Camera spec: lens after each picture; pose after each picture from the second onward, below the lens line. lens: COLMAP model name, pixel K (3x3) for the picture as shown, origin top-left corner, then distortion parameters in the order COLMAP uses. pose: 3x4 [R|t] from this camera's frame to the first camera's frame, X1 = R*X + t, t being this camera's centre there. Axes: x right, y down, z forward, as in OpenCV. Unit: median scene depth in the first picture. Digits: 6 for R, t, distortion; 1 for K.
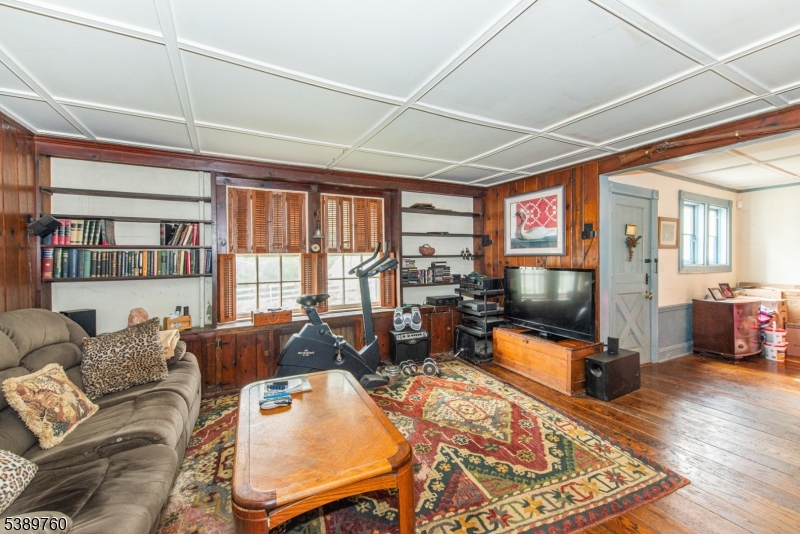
lens RADIAL K [[326.9, 0, 400.0], [0, 326.9, 267.0], [0, 0, 1]] dist [0.000725, -0.000002]
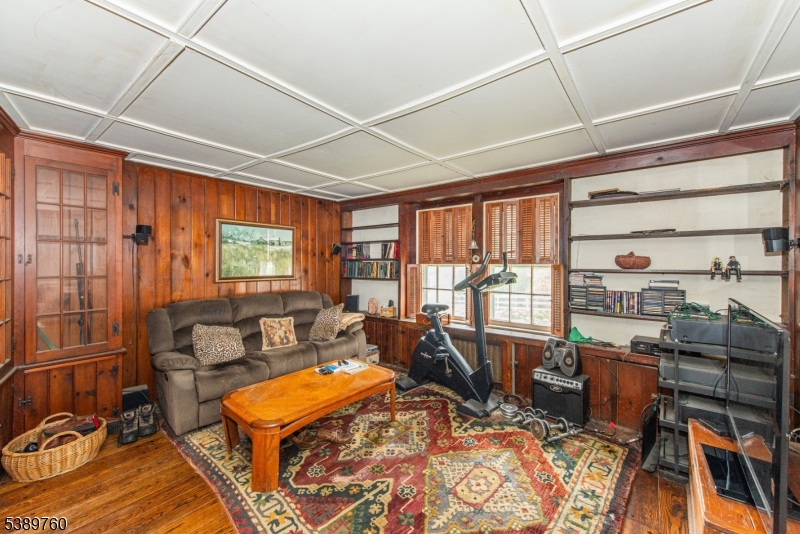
lens RADIAL K [[326.6, 0, 382.8], [0, 326.6, 270.3], [0, 0, 1]] dist [0.005677, -0.000007]
pose [[0.382871, 0.029903, -0.923318, 0.652781], [-0.035166, 0.999223, 0.017780, -0.037817], [0.923132, 0.025662, 0.383625, 0.427411]]
